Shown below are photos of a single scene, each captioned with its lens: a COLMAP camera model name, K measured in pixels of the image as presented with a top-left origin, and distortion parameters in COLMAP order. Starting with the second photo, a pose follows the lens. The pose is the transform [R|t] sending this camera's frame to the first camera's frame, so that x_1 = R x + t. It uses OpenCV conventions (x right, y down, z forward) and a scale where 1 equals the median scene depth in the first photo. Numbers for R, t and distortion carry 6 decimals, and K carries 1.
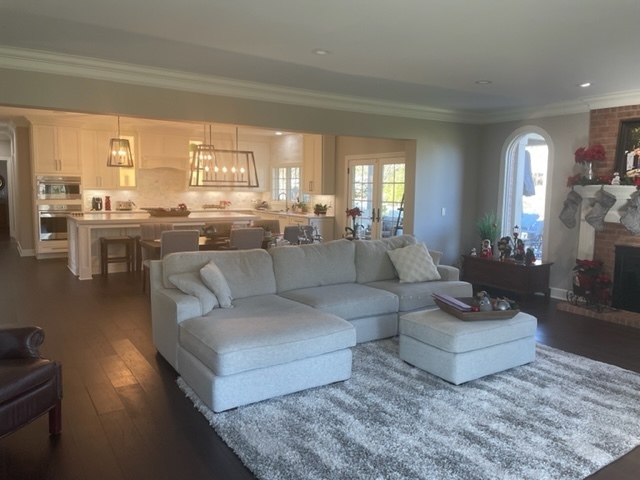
lens RADIAL K [[489.3, 0, 321.2], [0, 489.3, 237.4], [0, 0, 1]] dist [0.060664, -0.064005]
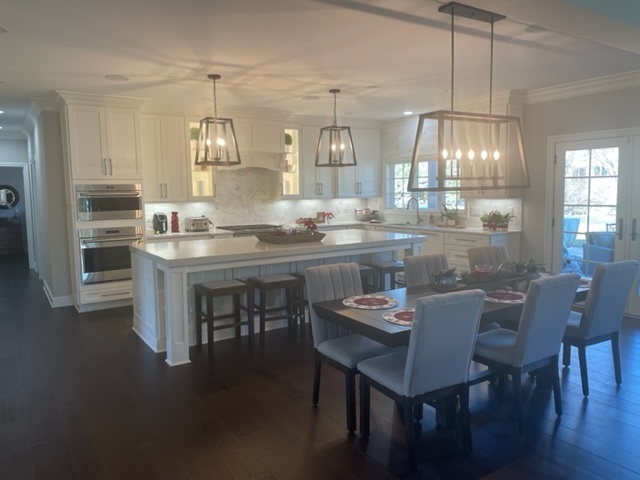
lens RADIAL K [[489.3, 0, 319.0], [0, 489.3, 240.0], [0, 0, 1]] dist [0.060664, -0.064005]
pose [[0.999404, -0.031748, -0.013520, -0.228955], [0.031700, 0.999490, -0.003732, -0.036309], [0.013632, 0.003301, 0.999902, 0.329869]]
